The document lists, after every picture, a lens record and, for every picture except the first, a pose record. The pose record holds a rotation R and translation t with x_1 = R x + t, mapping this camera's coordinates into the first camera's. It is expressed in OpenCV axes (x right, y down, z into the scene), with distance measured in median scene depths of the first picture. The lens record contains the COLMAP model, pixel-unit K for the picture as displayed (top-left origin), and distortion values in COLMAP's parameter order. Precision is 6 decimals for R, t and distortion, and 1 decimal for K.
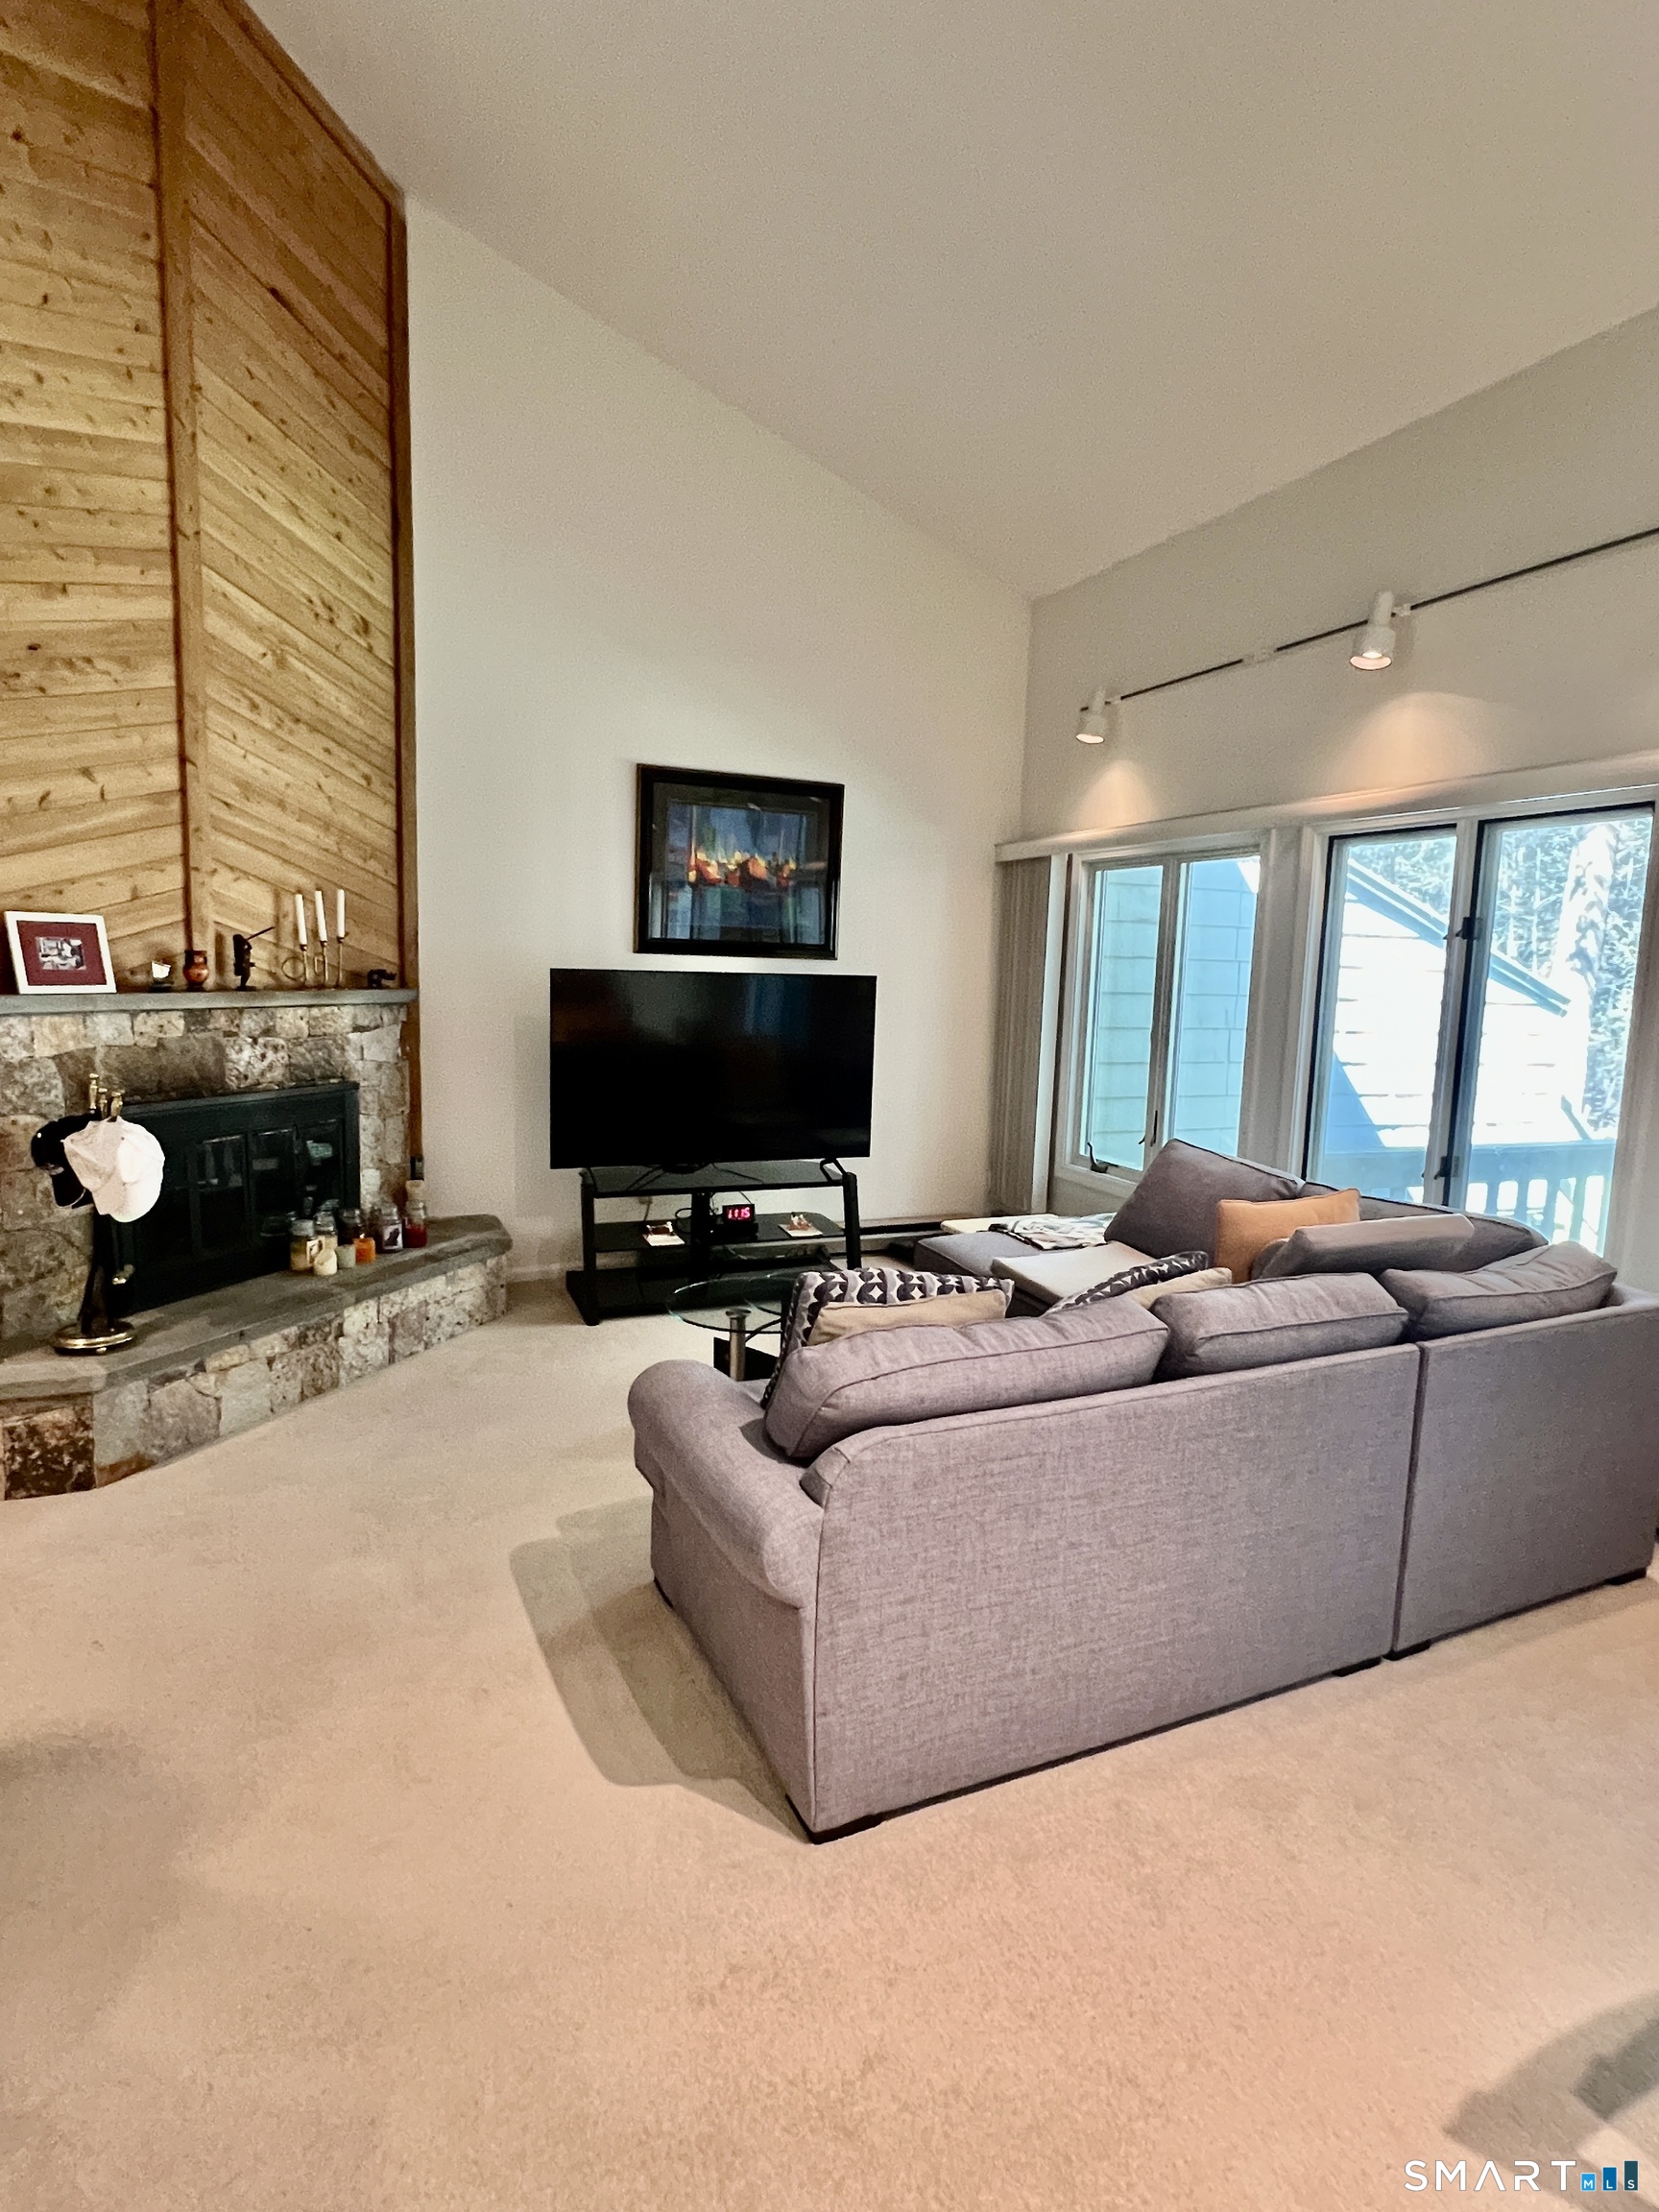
lens RADIAL K [[1173.6, 0, 823.3], [0, 1173.6, 1105.3], [0, 0, 1]] dist [-0.001023, 0.002082]
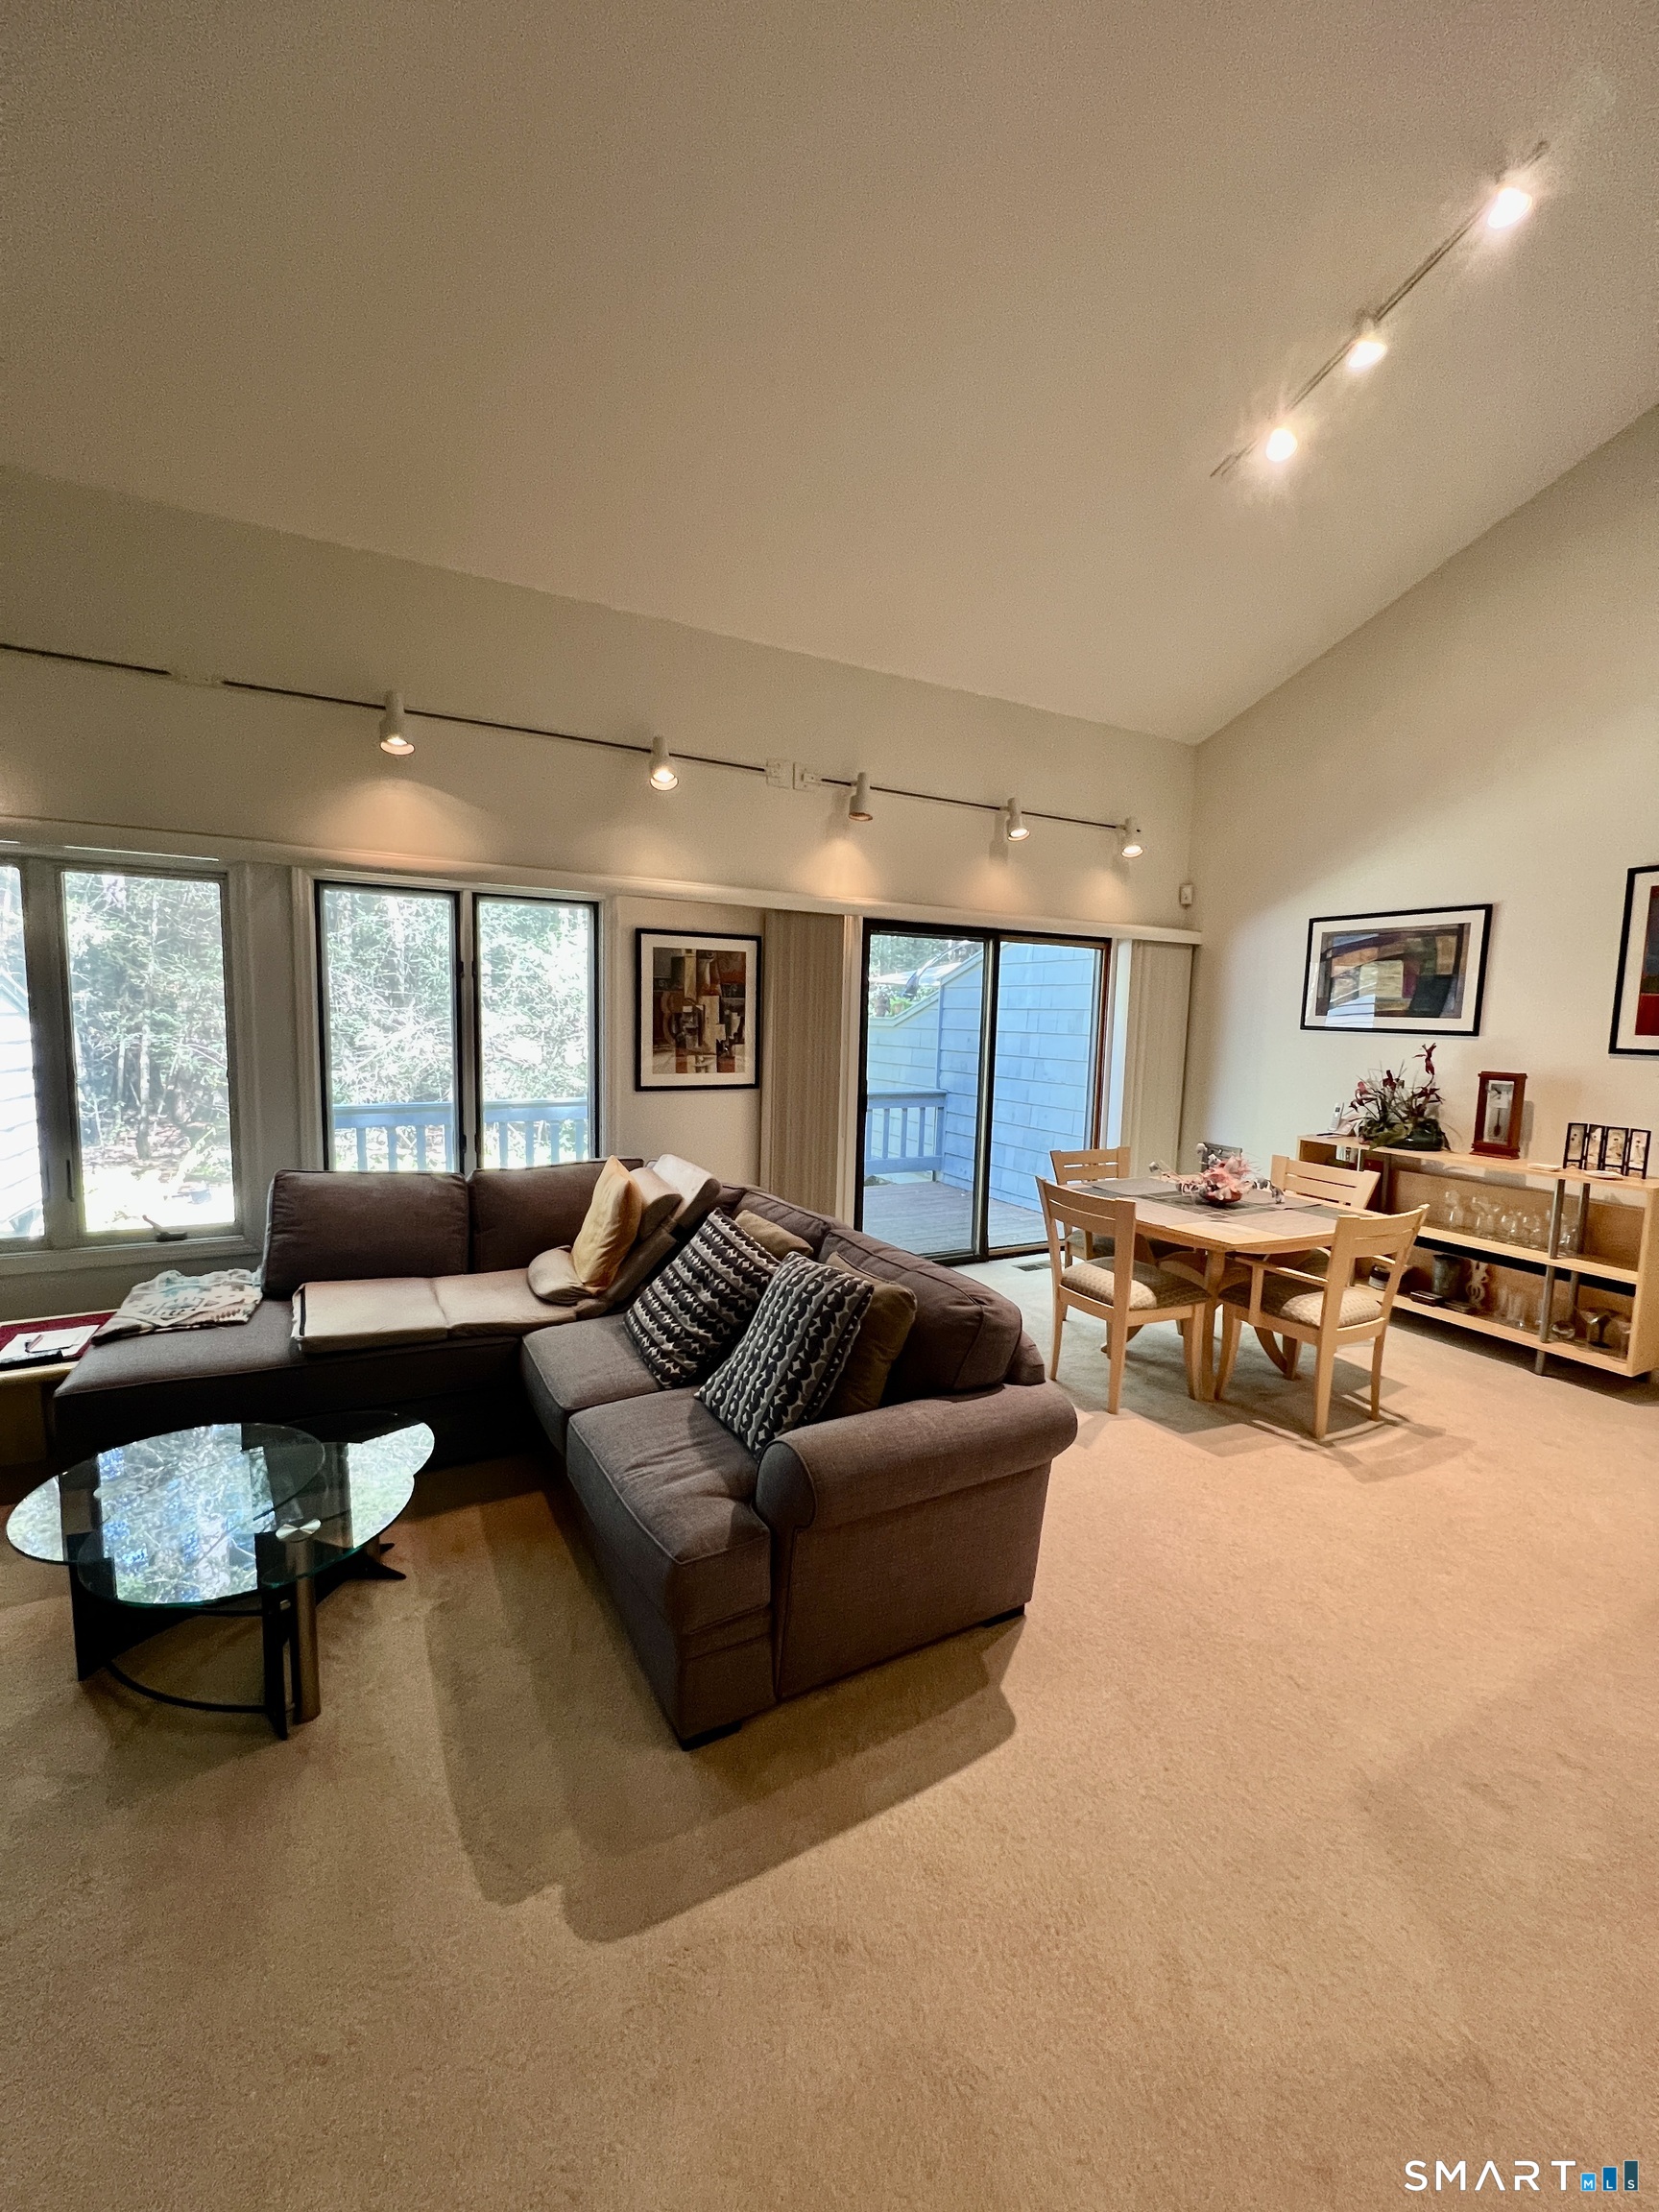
lens RADIAL K [[882.6, 0, 825.4], [0, 882.6, 1102.8], [0, 0, 1]] dist [-0.000118, -0.000406]
pose [[-0.075856, -0.132811, 0.988234, -0.512884], [0.094271, 0.985695, 0.139706, -0.098065], [-0.992652, 0.103759, -0.062251, 0.634325]]
